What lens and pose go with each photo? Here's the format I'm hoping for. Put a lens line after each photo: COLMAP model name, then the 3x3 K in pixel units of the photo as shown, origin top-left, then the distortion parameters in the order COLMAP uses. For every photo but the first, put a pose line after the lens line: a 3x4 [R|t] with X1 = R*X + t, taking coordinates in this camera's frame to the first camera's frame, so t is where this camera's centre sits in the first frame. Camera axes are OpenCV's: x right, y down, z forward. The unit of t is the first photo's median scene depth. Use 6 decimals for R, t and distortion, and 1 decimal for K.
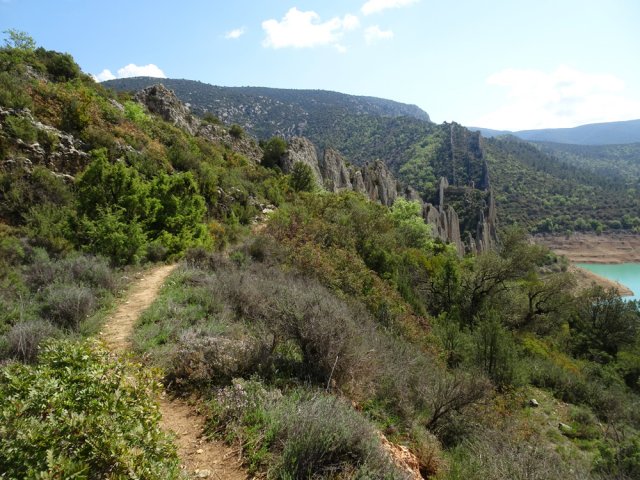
lens RADIAL K [[449.8, 0, 320.7], [0, 449.8, 240.4], [0, 0, 1]] dist [-0.002510, 0.002994]
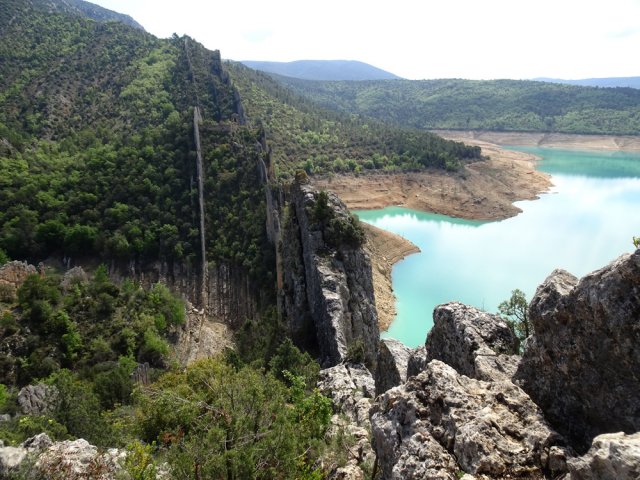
lens RADIAL K [[449.8, 0, 321.3], [0, 449.8, 238.3], [0, 0, 1]] dist [-0.002510, 0.002994]
pose [[0.834197, -0.117989, 0.538697, 0.027925], [0.037758, 0.986772, 0.157658, -0.029882], [-0.550173, -0.111178, 0.827617, 0.207977]]
